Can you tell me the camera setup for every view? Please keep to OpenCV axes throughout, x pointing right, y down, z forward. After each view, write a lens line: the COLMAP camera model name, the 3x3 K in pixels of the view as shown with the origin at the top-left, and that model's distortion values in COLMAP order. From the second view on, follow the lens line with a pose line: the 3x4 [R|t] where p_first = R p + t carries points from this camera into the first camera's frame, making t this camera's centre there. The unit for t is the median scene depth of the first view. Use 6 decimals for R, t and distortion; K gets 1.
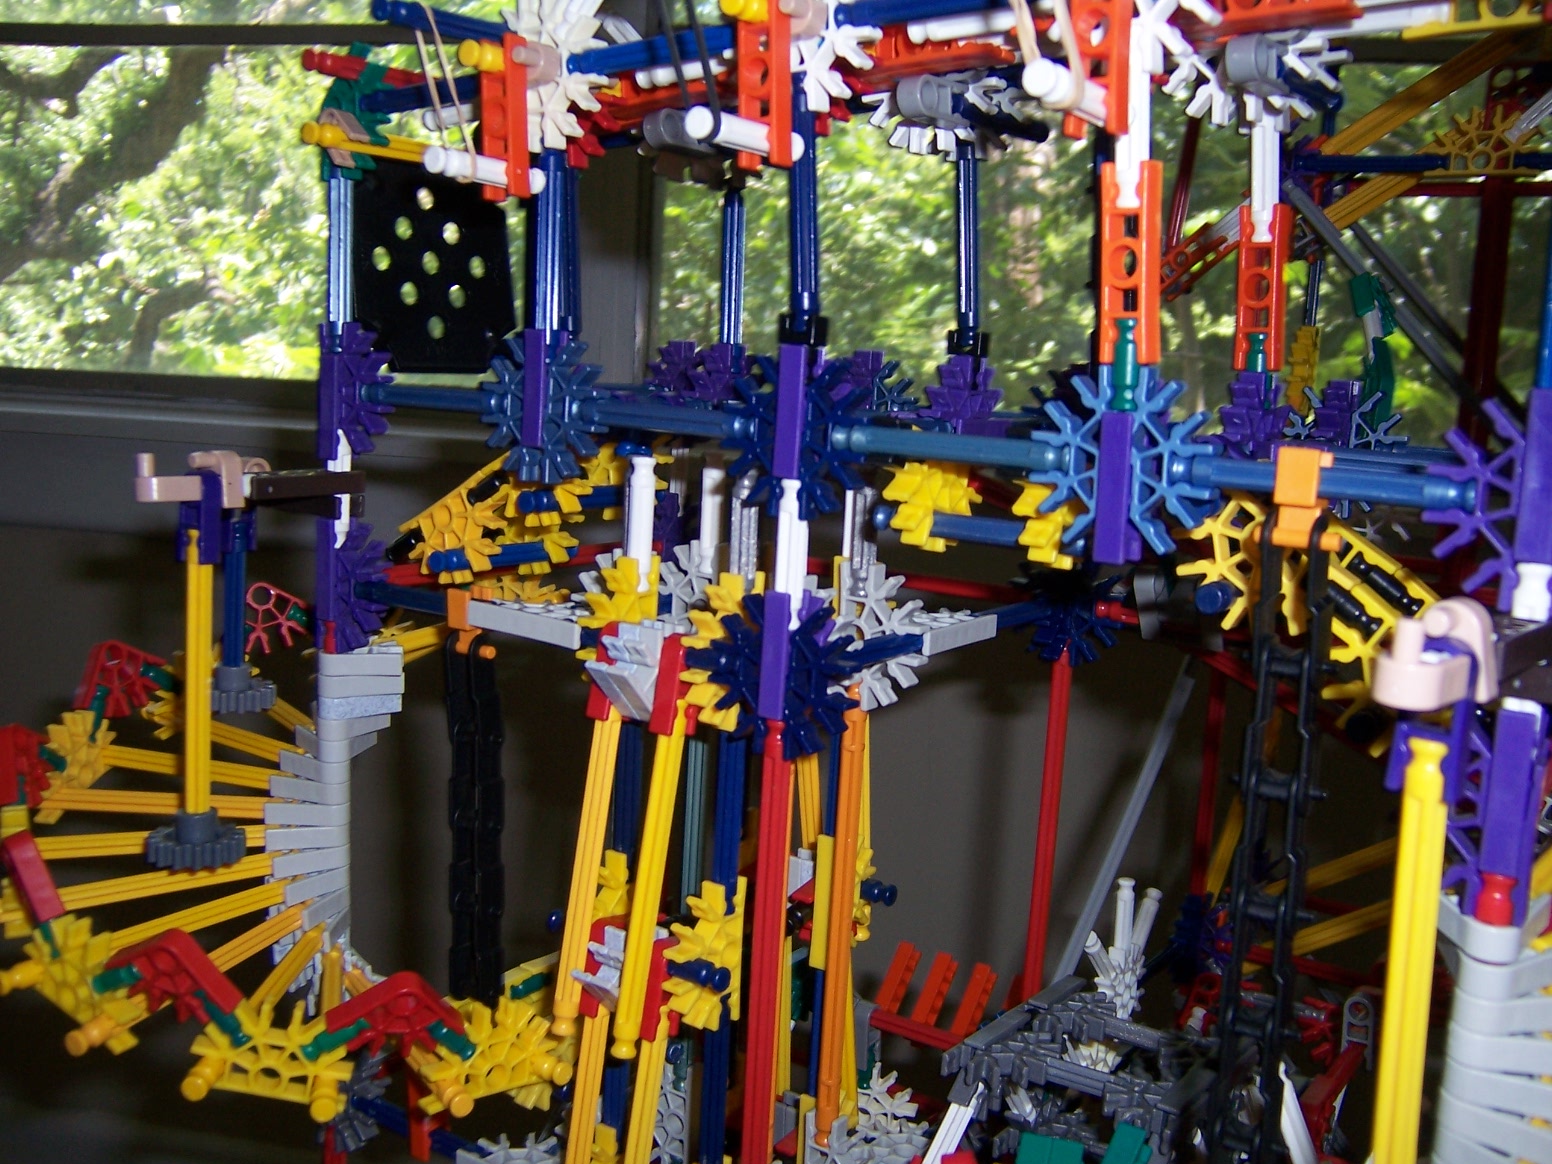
lens RADIAL K [[1548.6, 0, 775.1], [0, 1548.6, 580.4], [0, 0, 1]] dist [-0.082707, 0.000000]
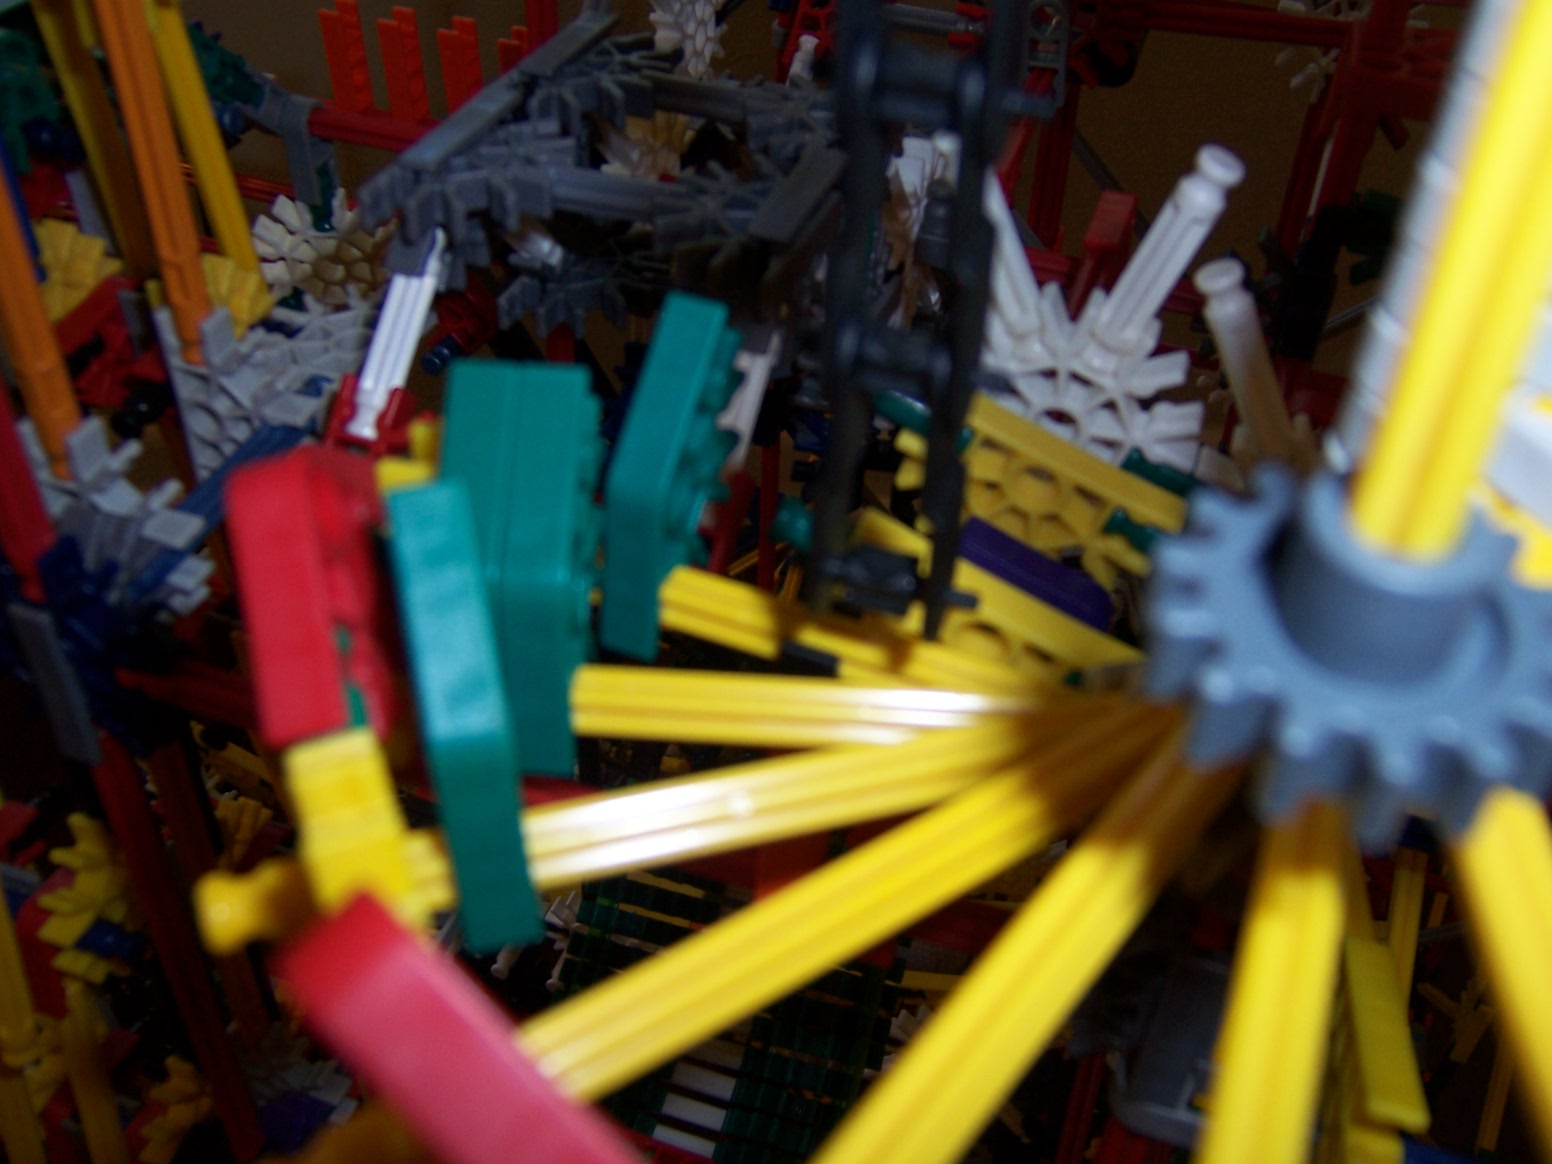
lens RADIAL K [[1548.6, 0, 773.2], [0, 1548.6, 582.3], [0, 0, 1]] dist [-0.082707, 0.000000]
pose [[0.963217, -0.191498, 0.188527, 0.091453], [0.053184, 0.823526, 0.564780, 0.094936], [-0.263411, -0.533979, 0.803419, 0.341469]]
